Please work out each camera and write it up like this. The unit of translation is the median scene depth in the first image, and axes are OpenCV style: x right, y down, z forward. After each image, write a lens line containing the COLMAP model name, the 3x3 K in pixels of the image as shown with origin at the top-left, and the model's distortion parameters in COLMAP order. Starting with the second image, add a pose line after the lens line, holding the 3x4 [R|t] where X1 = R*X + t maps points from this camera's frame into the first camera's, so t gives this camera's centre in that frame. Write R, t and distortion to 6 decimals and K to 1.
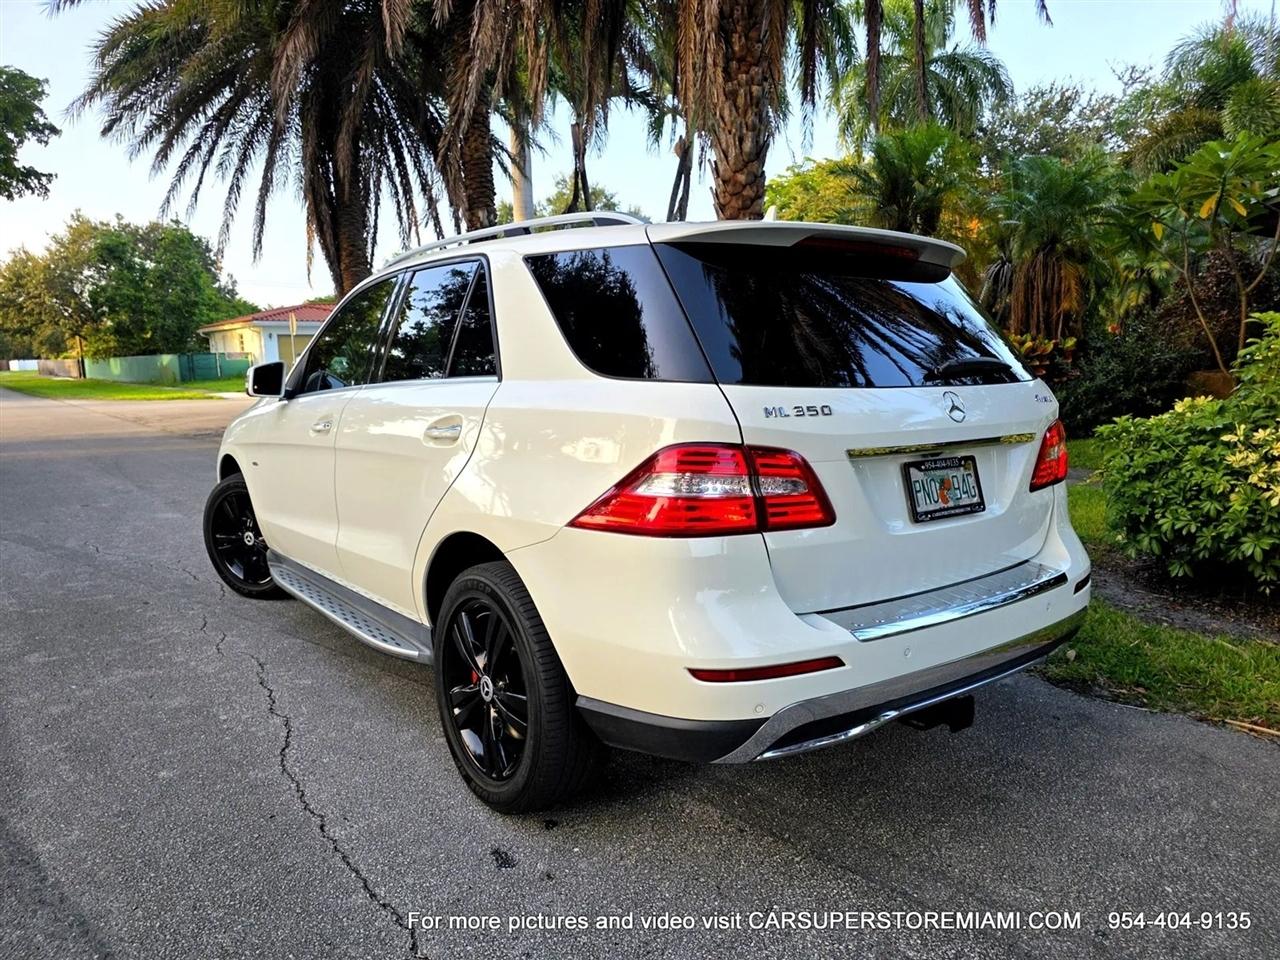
lens RADIAL K [[867.3, 0, 622.4], [0, 867.3, 473.4], [0, 0, 1]] dist [0.041725, -0.032811]
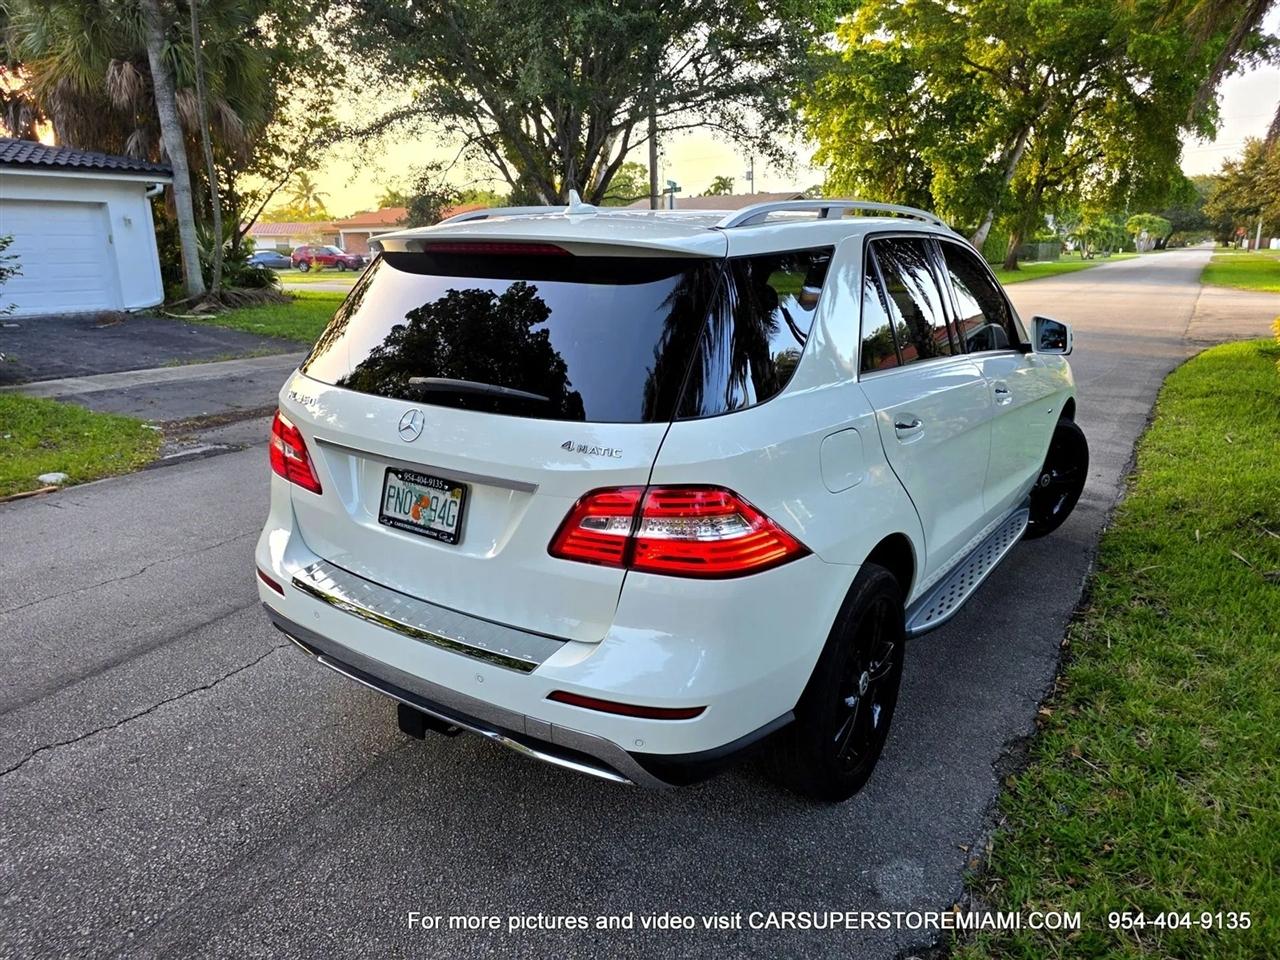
lens RADIAL K [[867.3, 0, 643.6], [0, 867.3, 469.6], [0, 0, 1]] dist [0.041725, -0.032811]
pose [[0.336369, 0.252368, -0.907285, 0.953492], [-0.131015, 0.966595, 0.220292, -0.193721], [0.932572, 0.044769, 0.358197, 0.624022]]
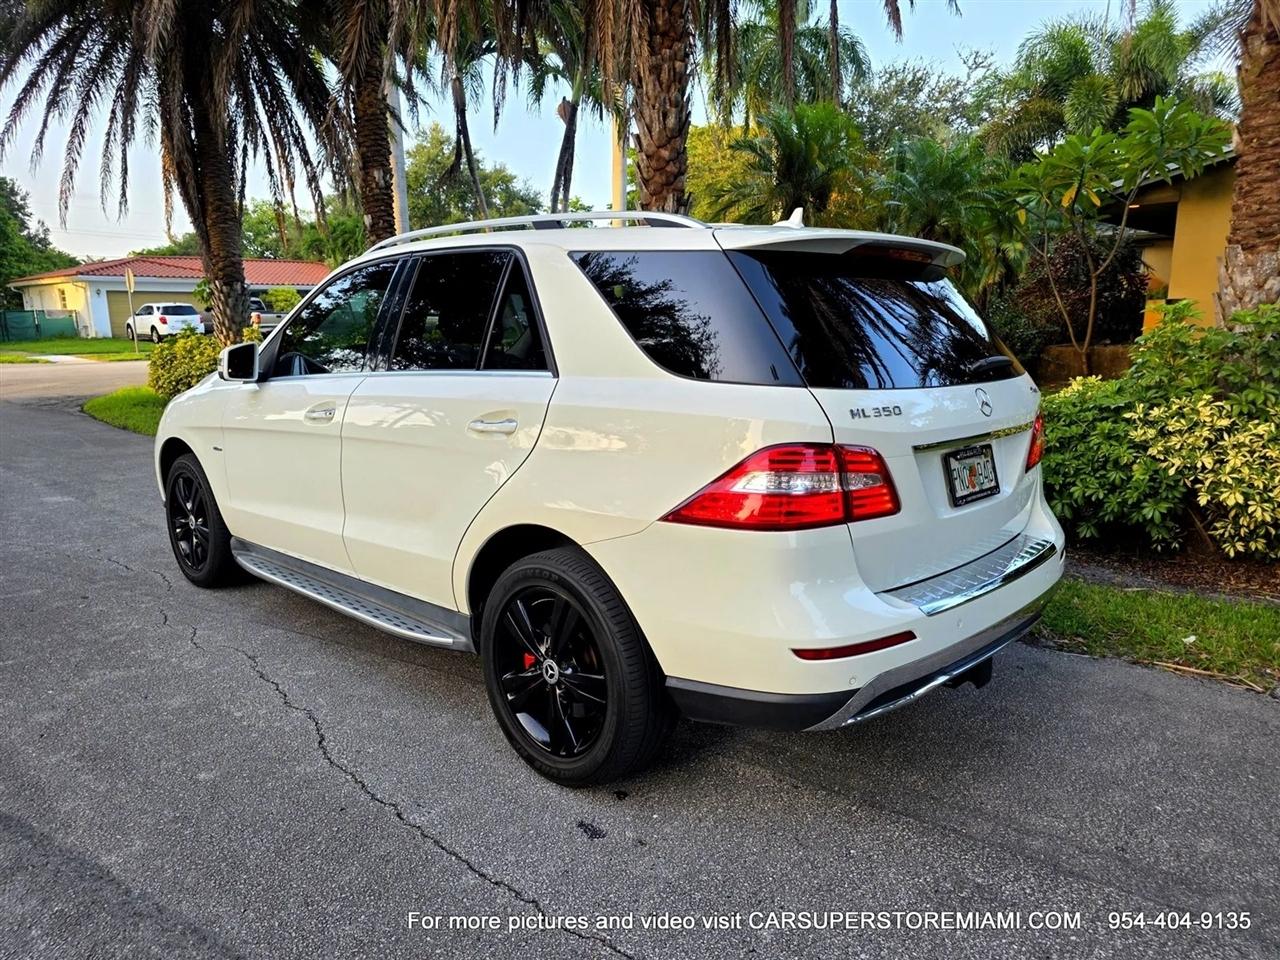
lens RADIAL K [[867.3, 0, 633.0], [0, 867.3, 481.6], [0, 0, 1]] dist [0.041725, -0.032811]
pose [[0.985752, -0.019747, 0.167044, -0.177167], [0.011175, 0.998579, 0.052102, -0.026910], [-0.167836, -0.049493, 0.984572, -0.024458]]
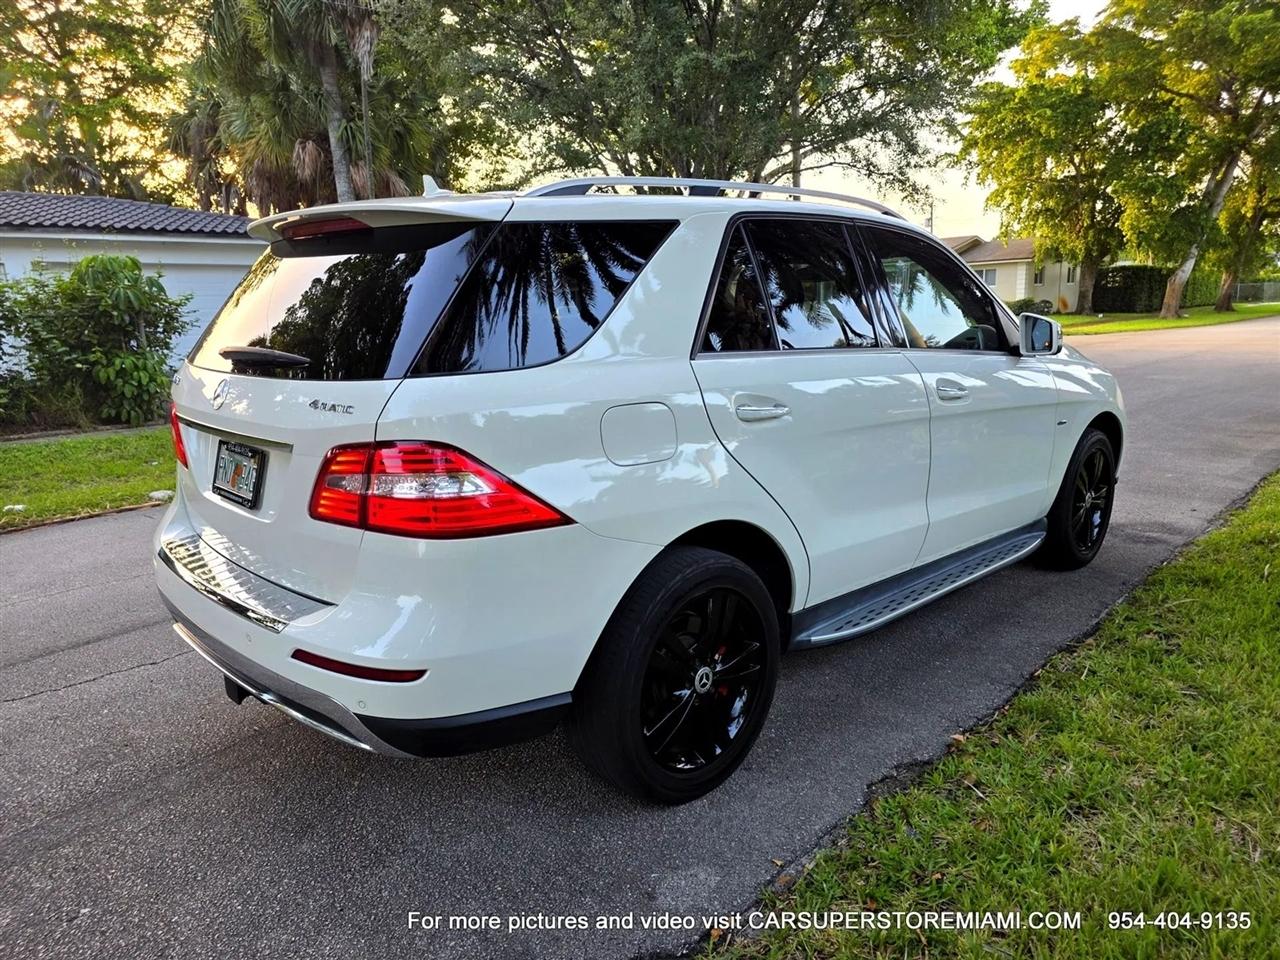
lens RADIAL K [[867.3, 0, 651.4], [0, 867.3, 485.8], [0, 0, 1]] dist [0.041725, -0.032811]
pose [[0.148766, 0.215273, -0.965156, 1.023742], [-0.107296, 0.973768, 0.200656, -0.162203], [0.983034, 0.073707, 0.167961, 0.928697]]
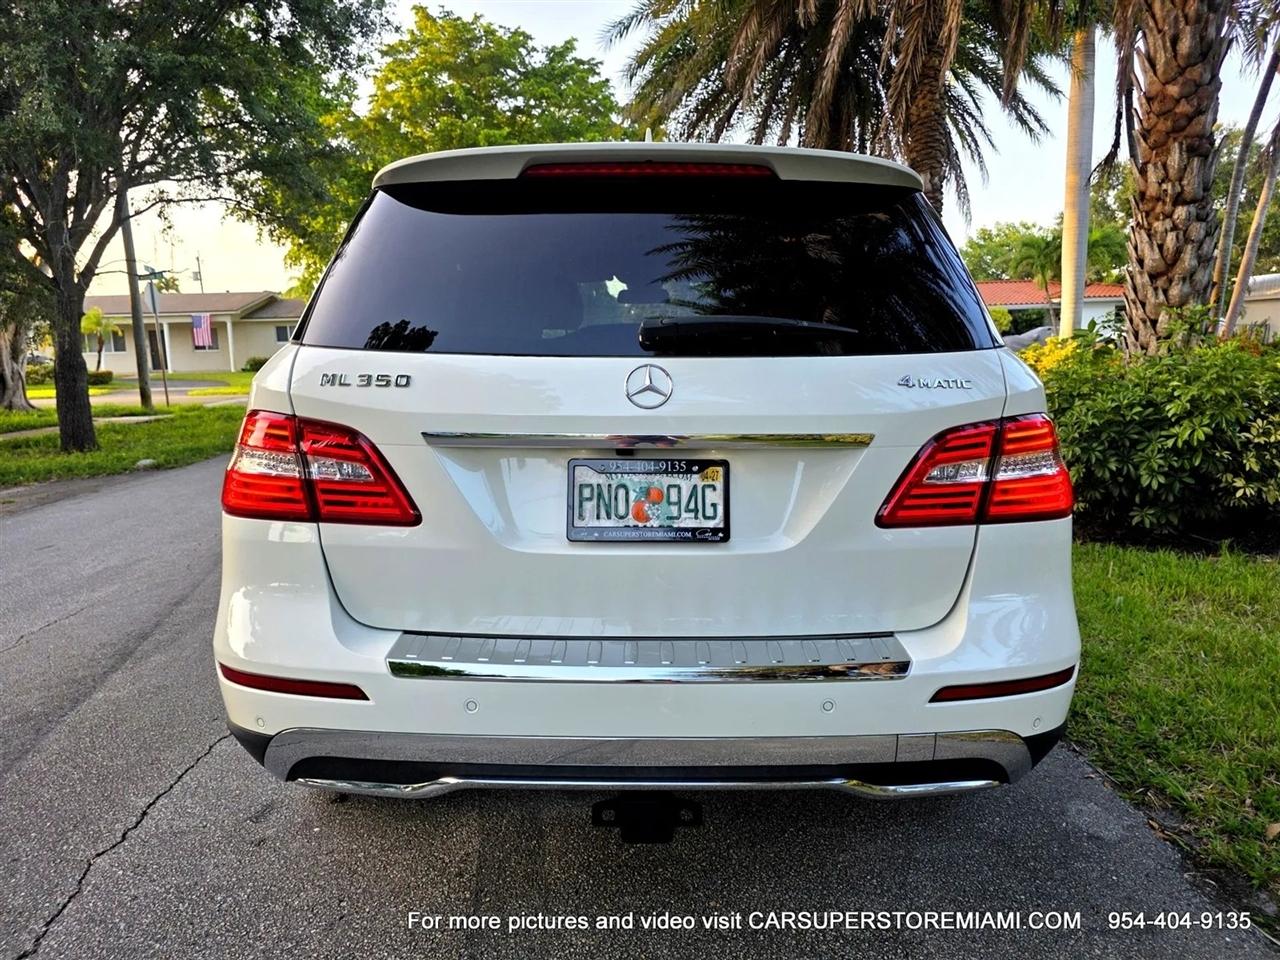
lens RADIAL K [[867.3, 0, 634.0], [0, 867.3, 470.0], [0, 0, 1]] dist [0.041725, -0.032811]
pose [[0.802095, 0.089952, -0.590383, 0.550755], [-0.080956, 0.995843, 0.041742, -0.025923], [0.591684, 0.014314, 0.806043, 0.299728]]
